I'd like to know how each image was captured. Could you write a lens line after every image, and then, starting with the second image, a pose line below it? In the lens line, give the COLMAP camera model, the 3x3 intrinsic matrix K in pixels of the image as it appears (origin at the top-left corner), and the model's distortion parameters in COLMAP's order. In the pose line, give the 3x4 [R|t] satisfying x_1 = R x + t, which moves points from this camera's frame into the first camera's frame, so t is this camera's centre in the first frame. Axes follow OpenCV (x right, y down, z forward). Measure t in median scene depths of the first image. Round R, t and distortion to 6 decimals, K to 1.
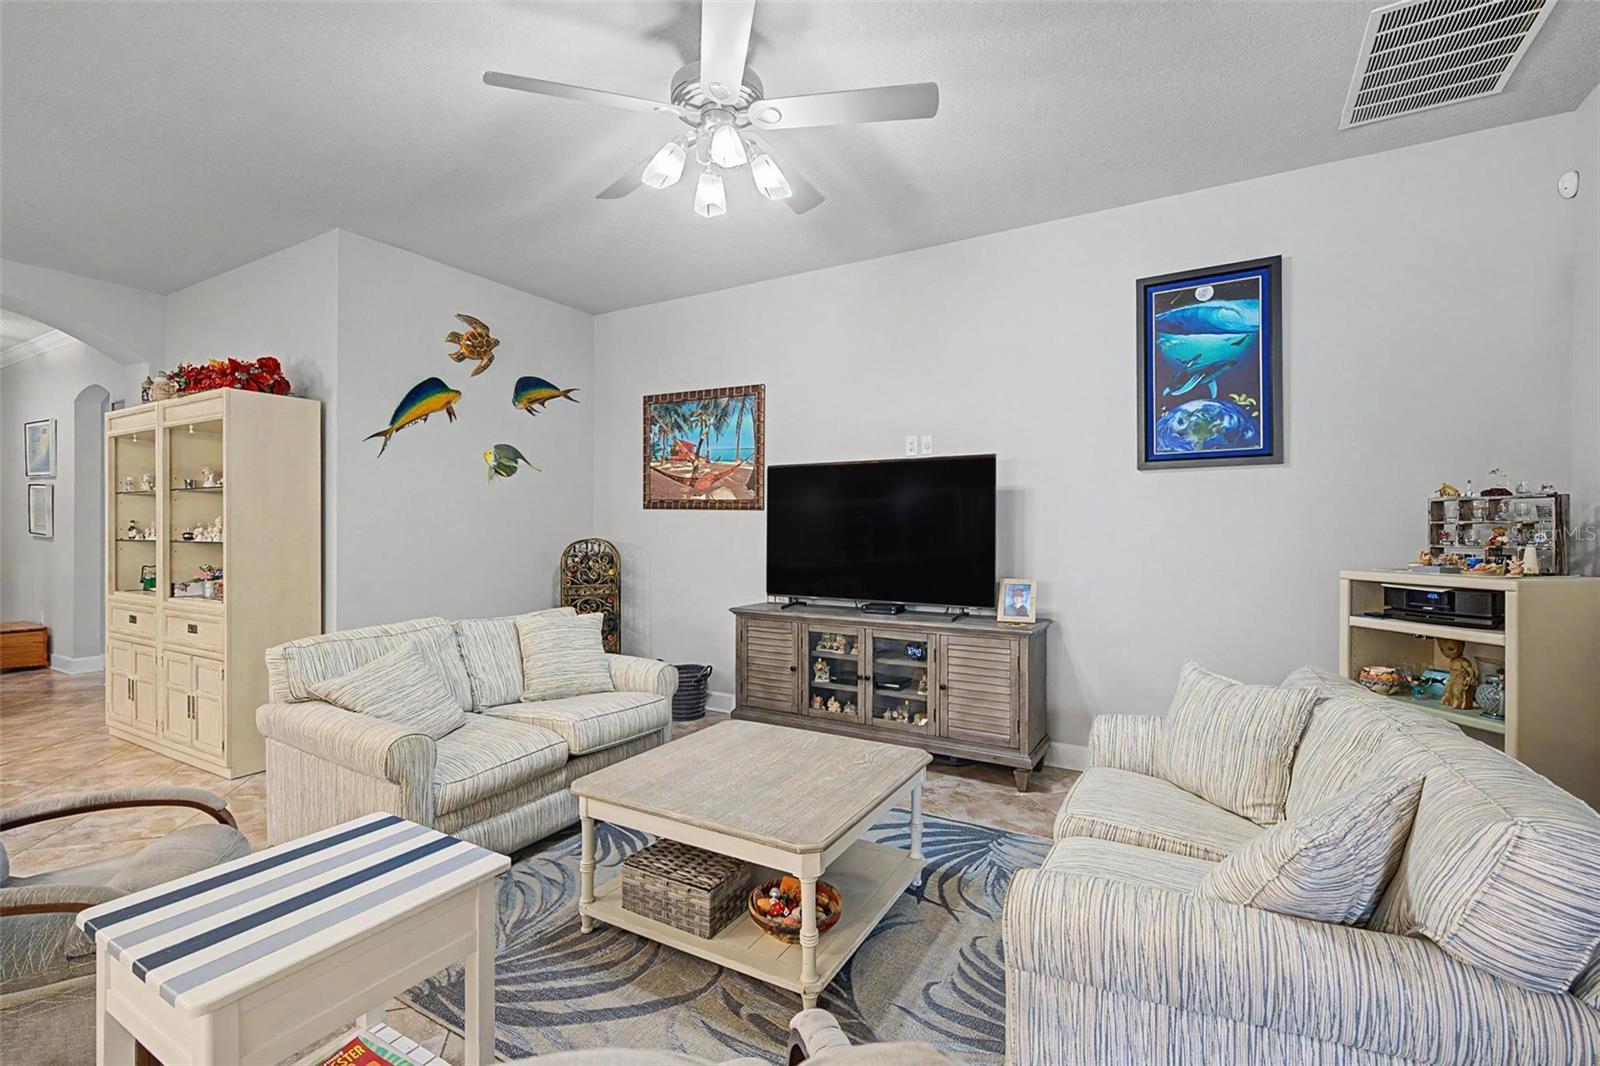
lens RADIAL K [[721.8, 0, 799.9], [0, 721.8, 529.6], [0, 0, 1]] dist [-0.001145, -0.000029]
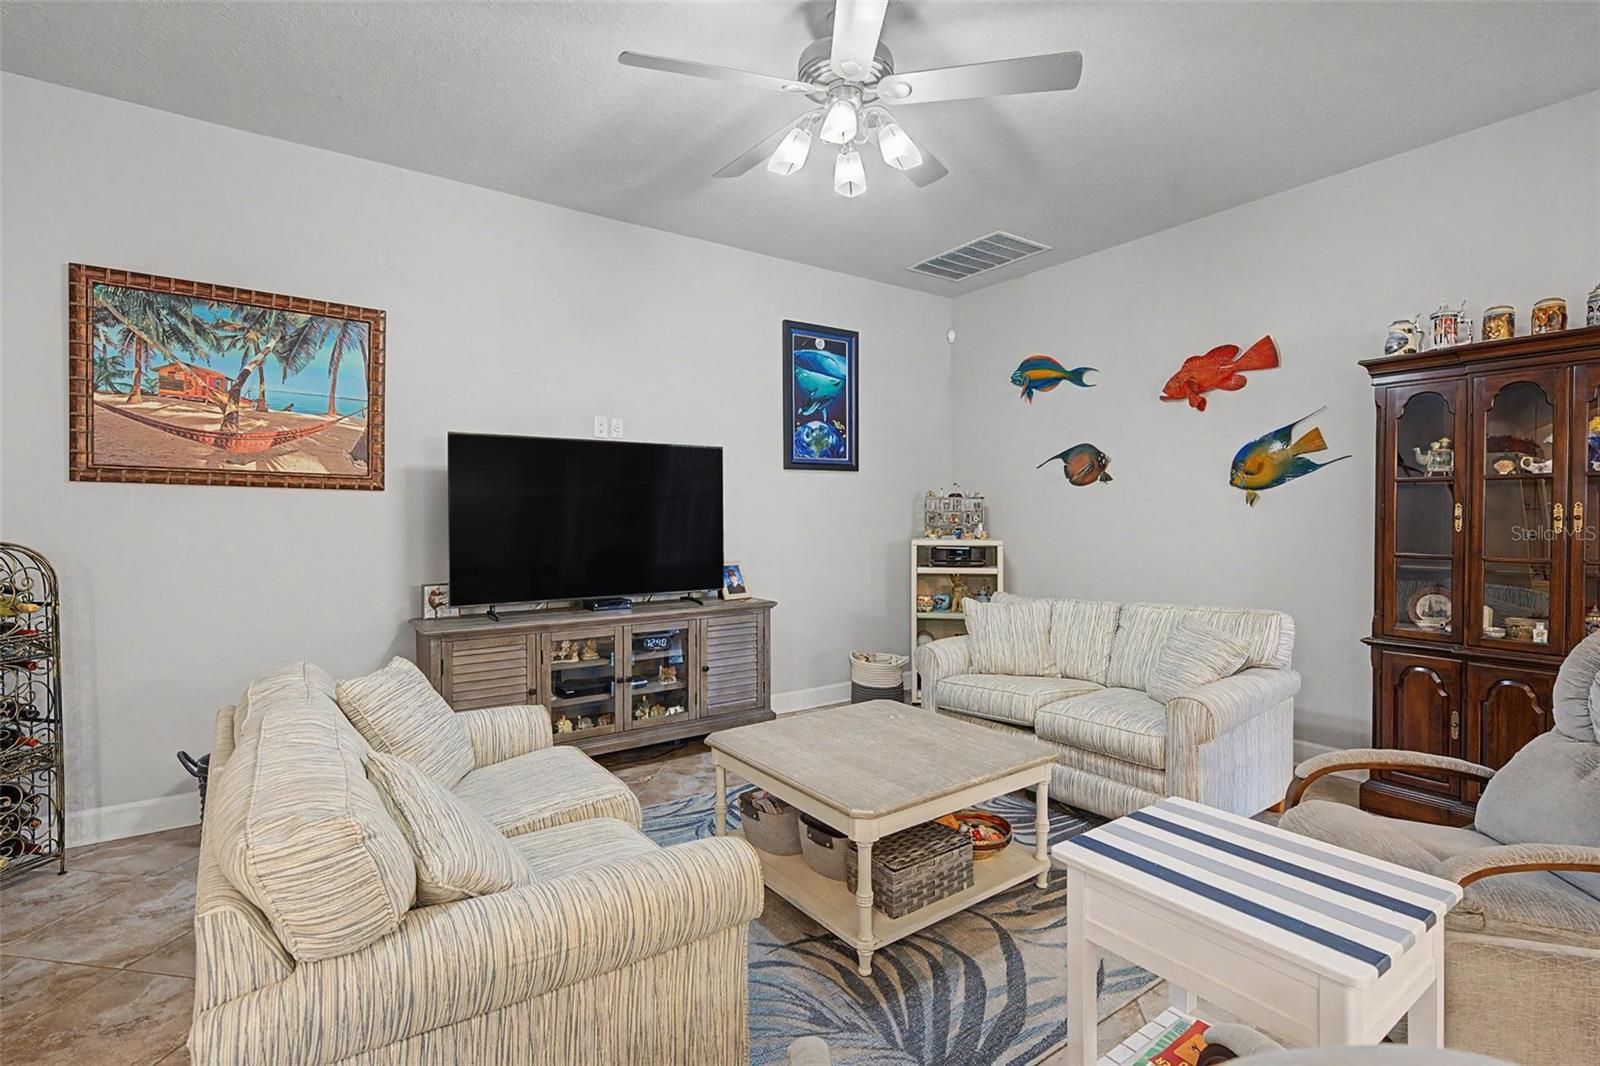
lens RADIAL K [[753.5, 0, 789.5], [0, 753.5, 523.8], [0, 0, 1]] dist [0.000031, -0.000354]
pose [[0.402158, -0.011971, 0.915492, -0.654177], [0.006162, 0.999927, 0.010368, -0.000277], [-0.915550, 0.001472, 0.402203, 0.401159]]
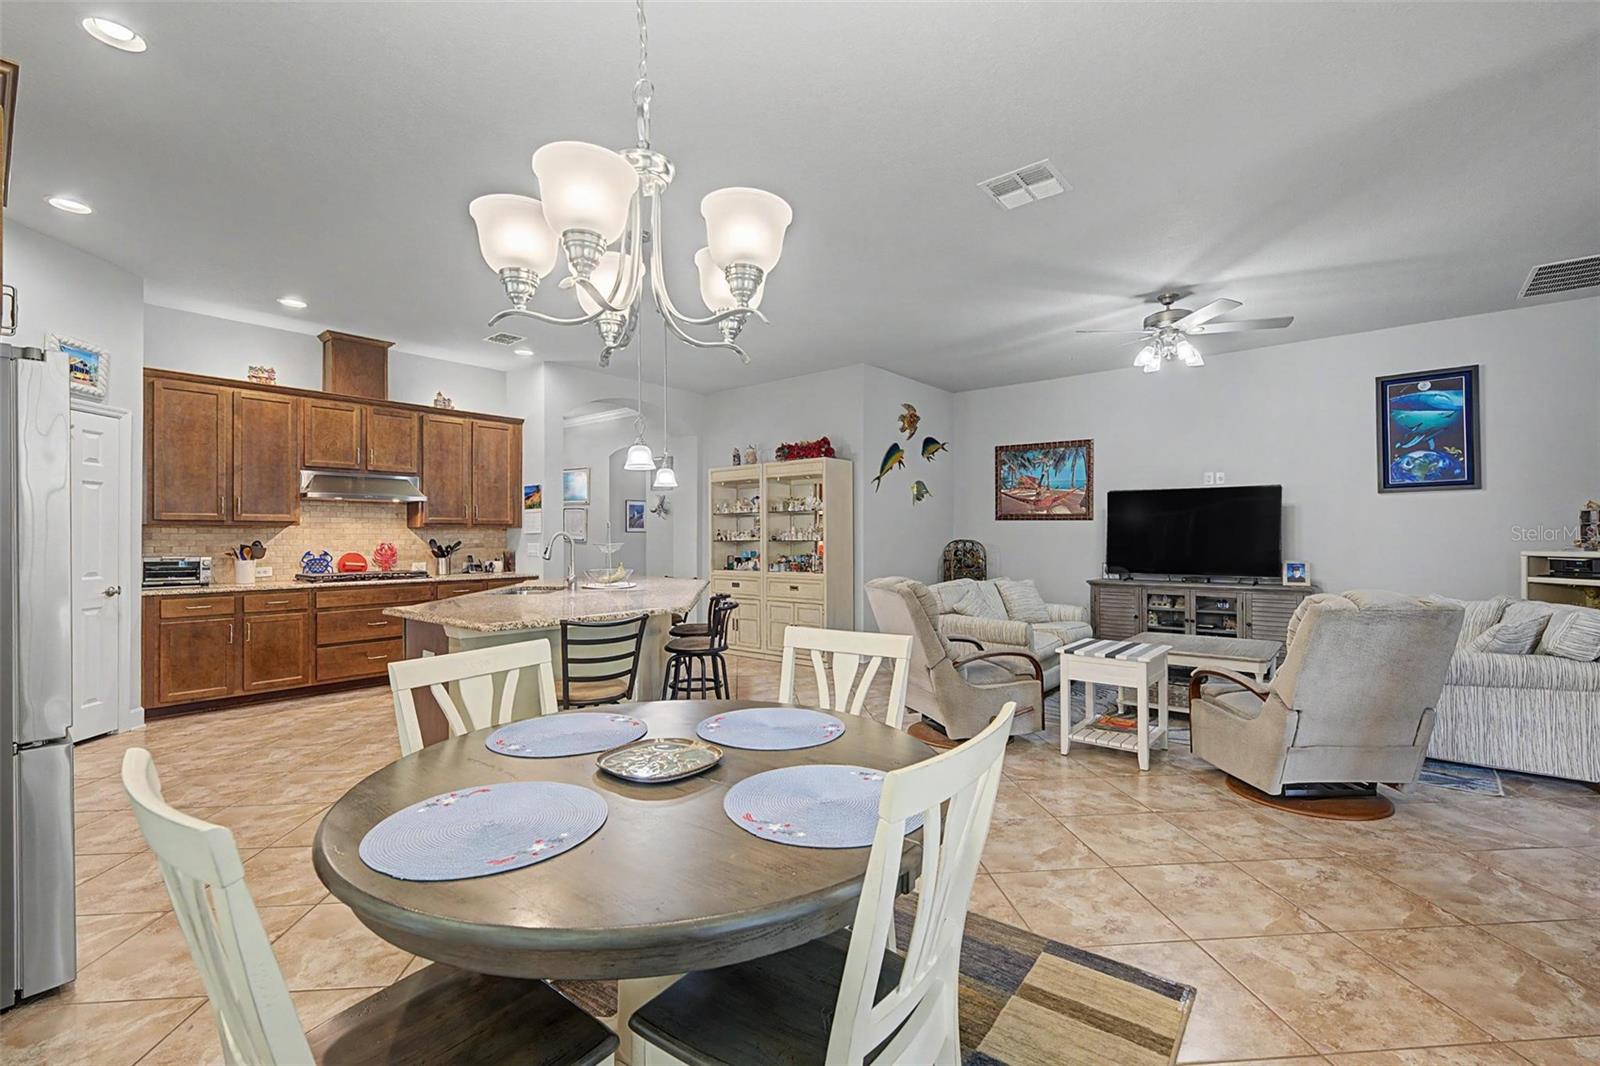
lens RADIAL K [[688.5, 0, 799.7], [0, 688.5, 534.1], [0, 0, 1]] dist [-0.000278, -0.000897]
pose [[0.985857, -0.007365, -0.167429, -0.496291], [0.006265, 0.999955, -0.007102, 0.011709], [0.167474, 0.005952, 0.985858, -0.666943]]
